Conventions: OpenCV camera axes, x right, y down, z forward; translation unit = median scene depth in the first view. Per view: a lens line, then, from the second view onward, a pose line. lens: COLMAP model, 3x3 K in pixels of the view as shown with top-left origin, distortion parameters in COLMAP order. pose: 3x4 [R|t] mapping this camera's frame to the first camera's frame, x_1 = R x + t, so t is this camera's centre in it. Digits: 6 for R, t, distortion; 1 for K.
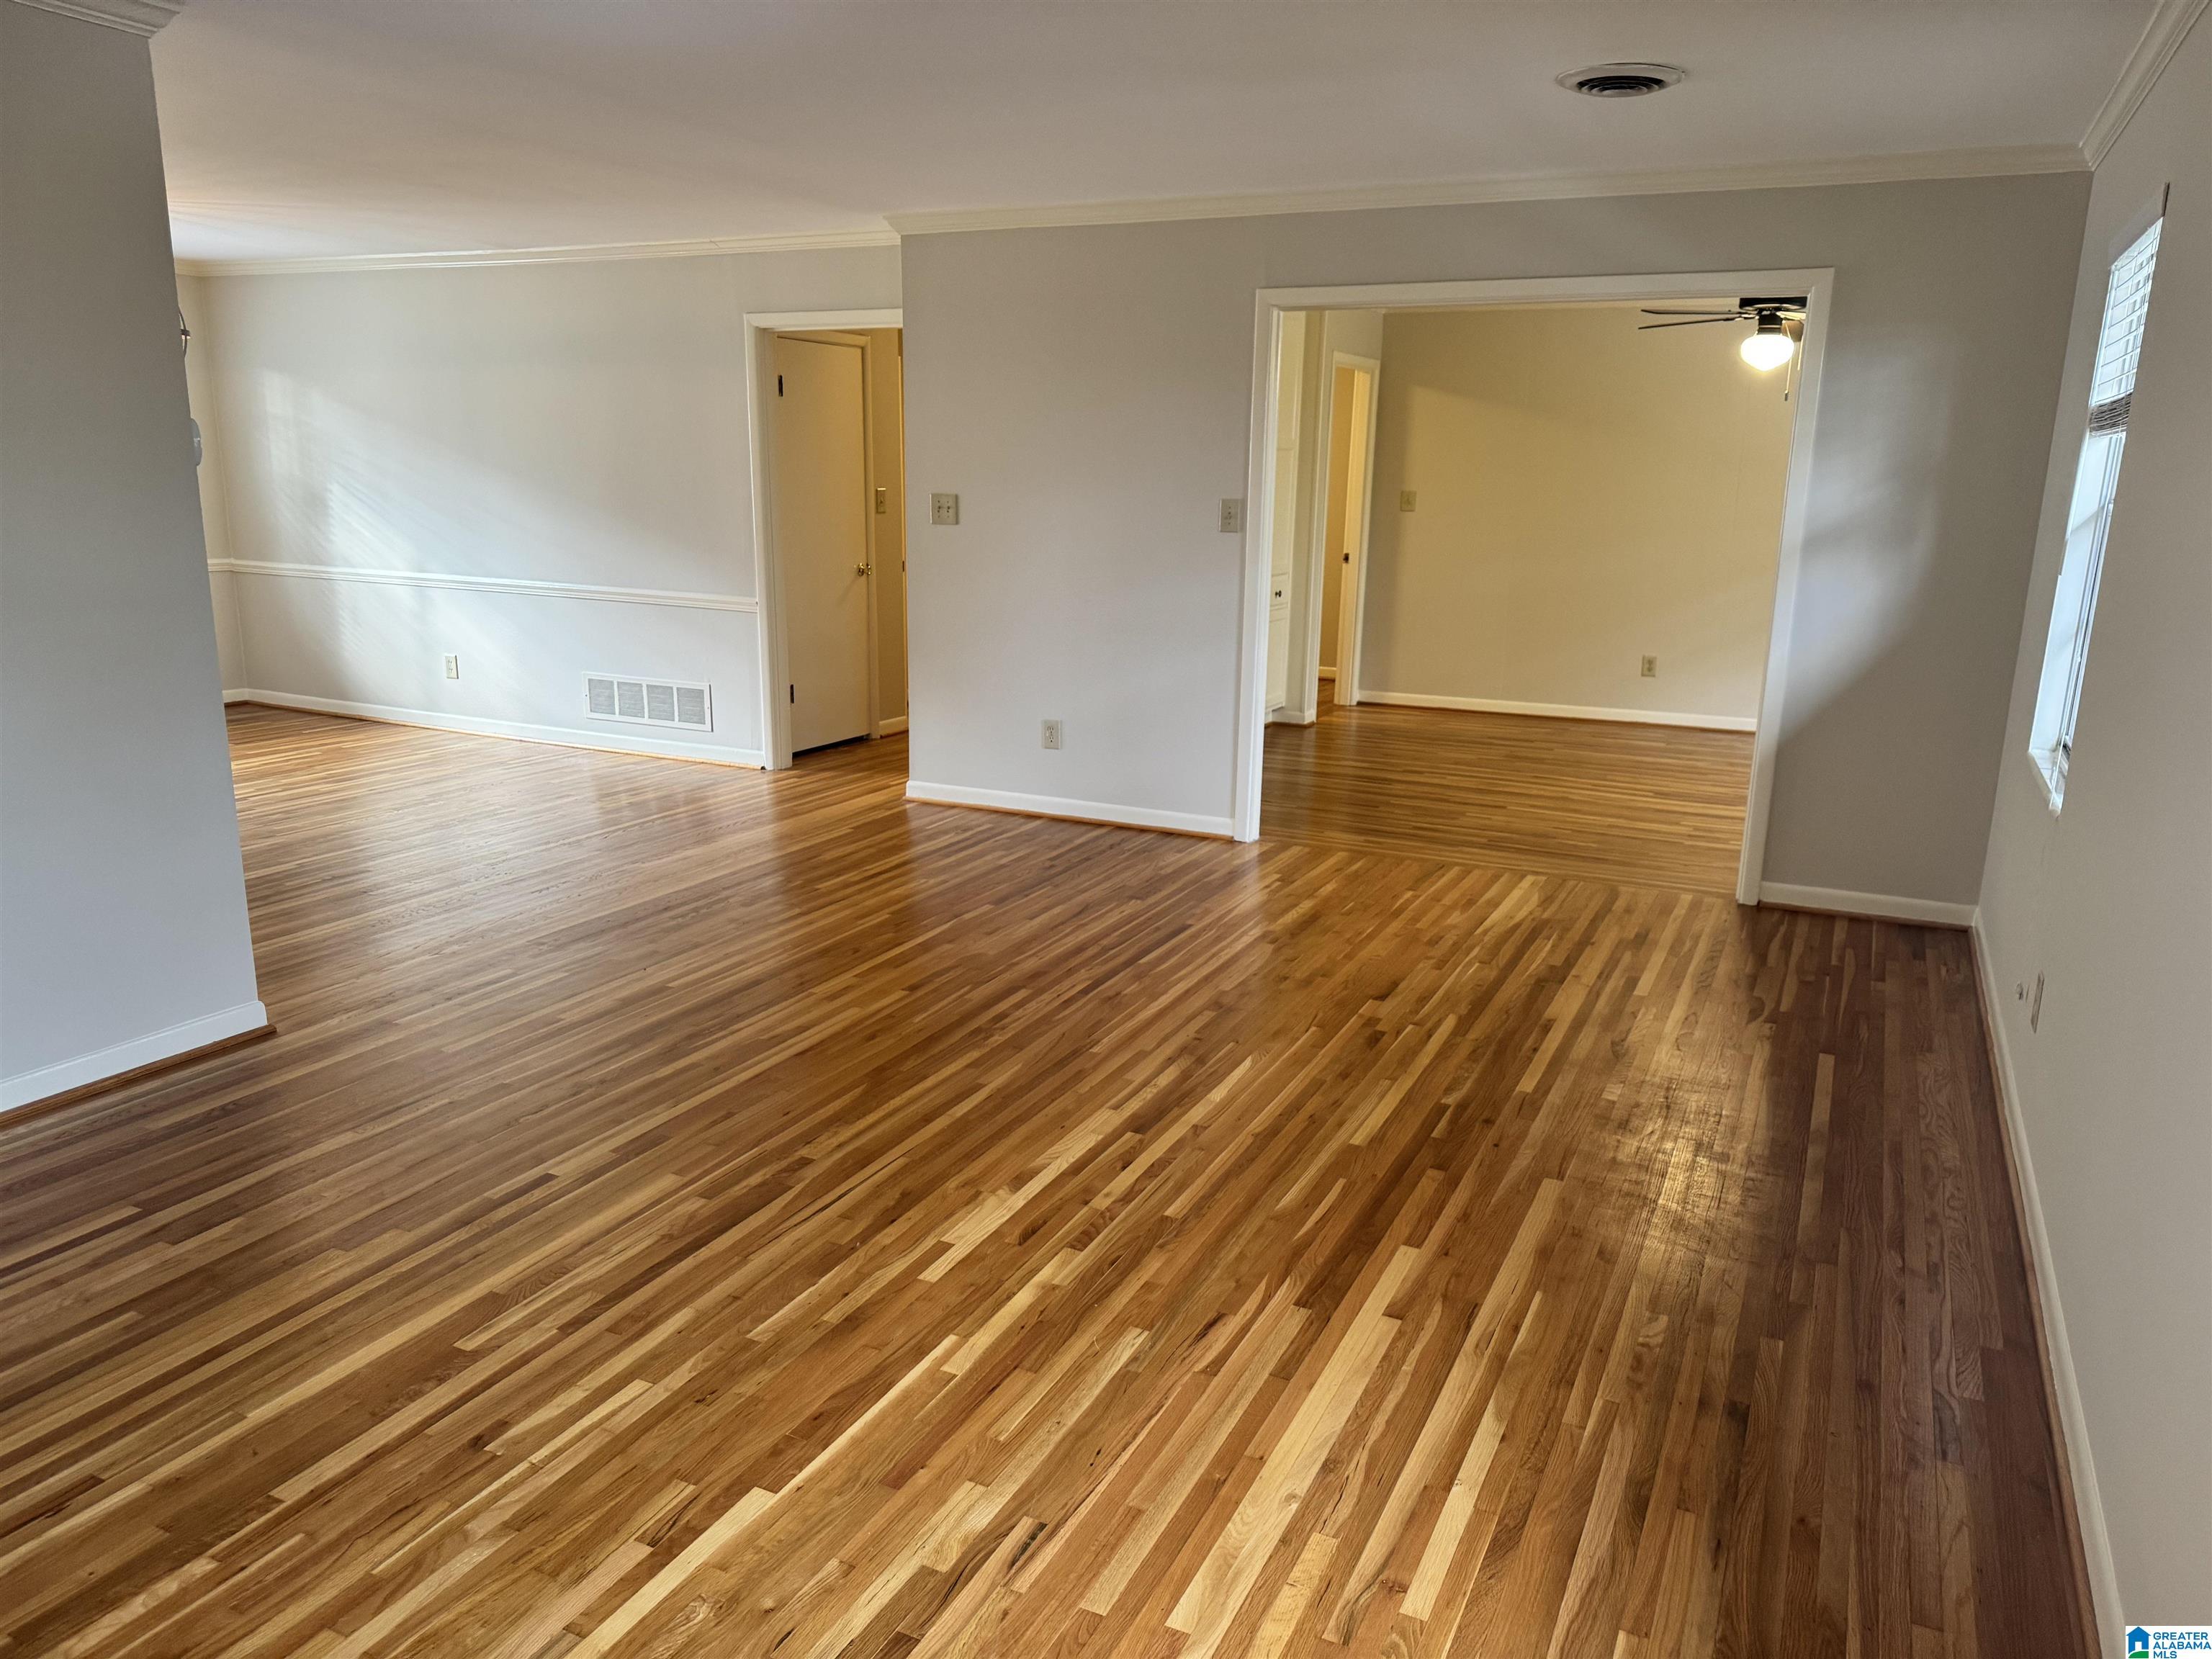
lens RADIAL K [[1571.0, 0, 1106.0], [0, 1571.0, 829.5], [0, 0, 1]] dist [0.142927, -0.000200]
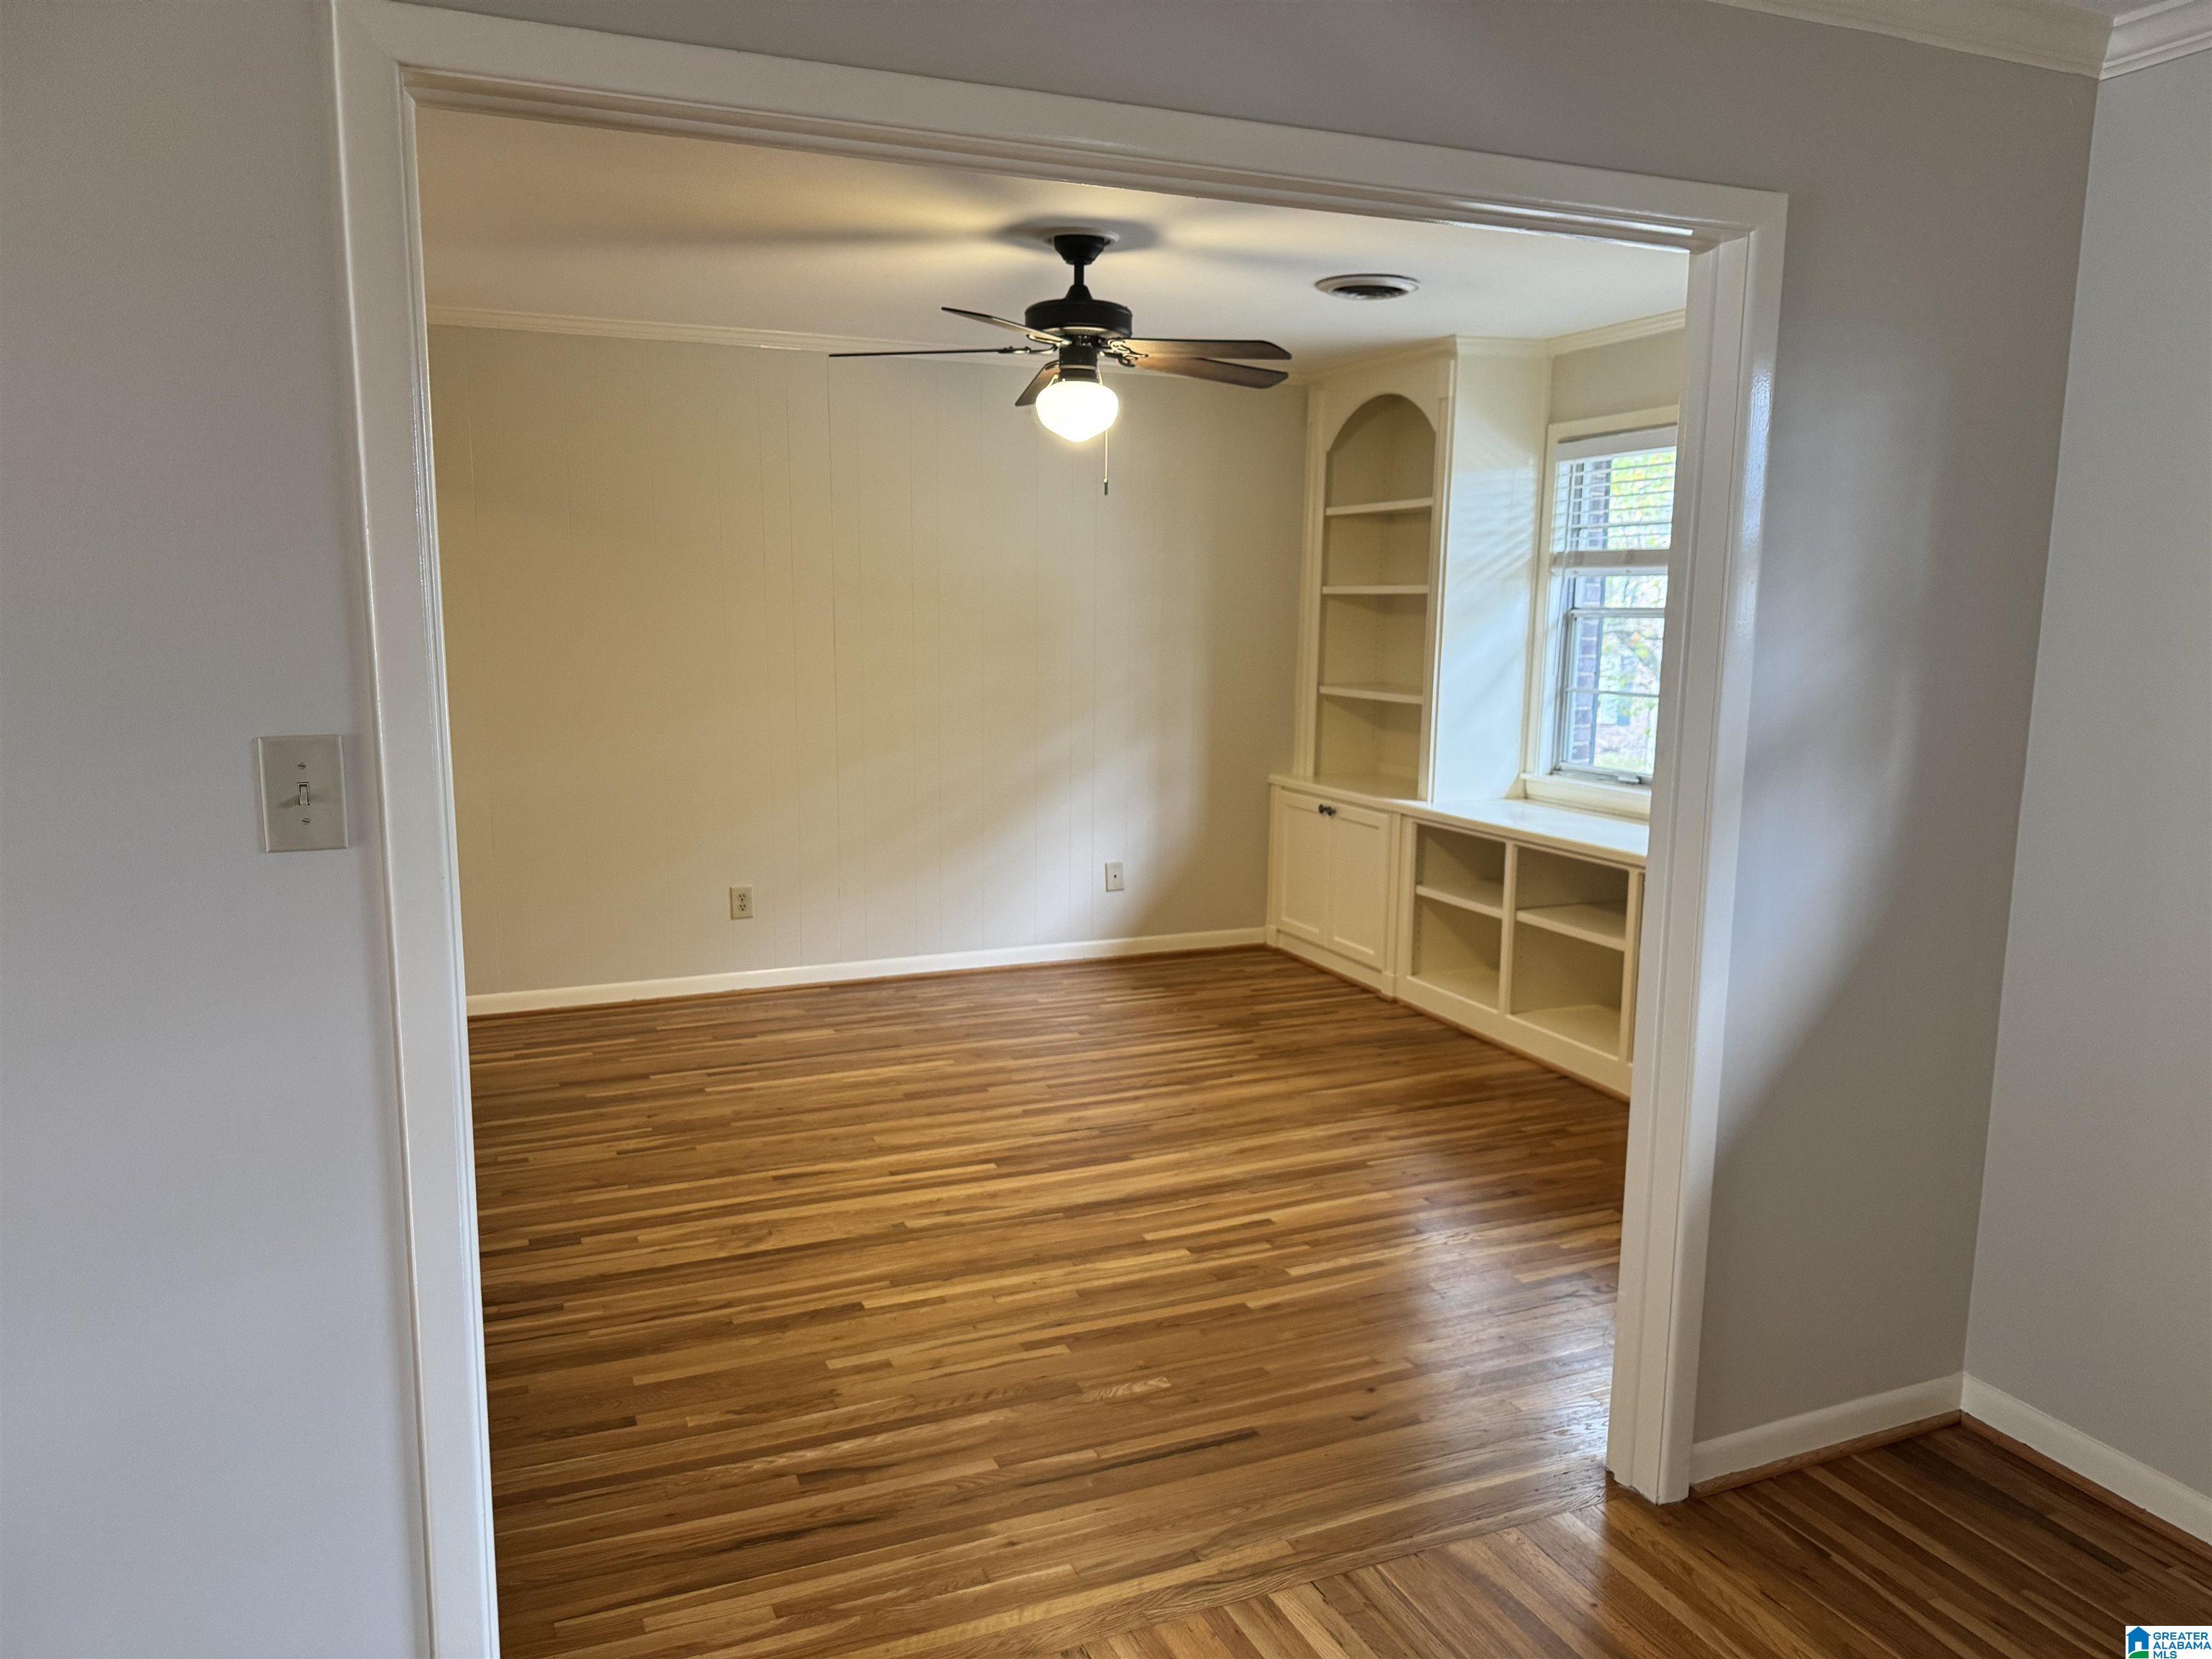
lens RADIAL K [[1570.9, 0, 1106.0], [0, 1570.9, 829.5], [0, 0, 1]] dist [0.001968, 0.000748]
pose [[0.657982, -0.131299, 0.741499, -0.029169], [0.180111, 0.983542, 0.014333, -0.161639], [-0.731177, 0.124121, 0.670801, 0.677471]]
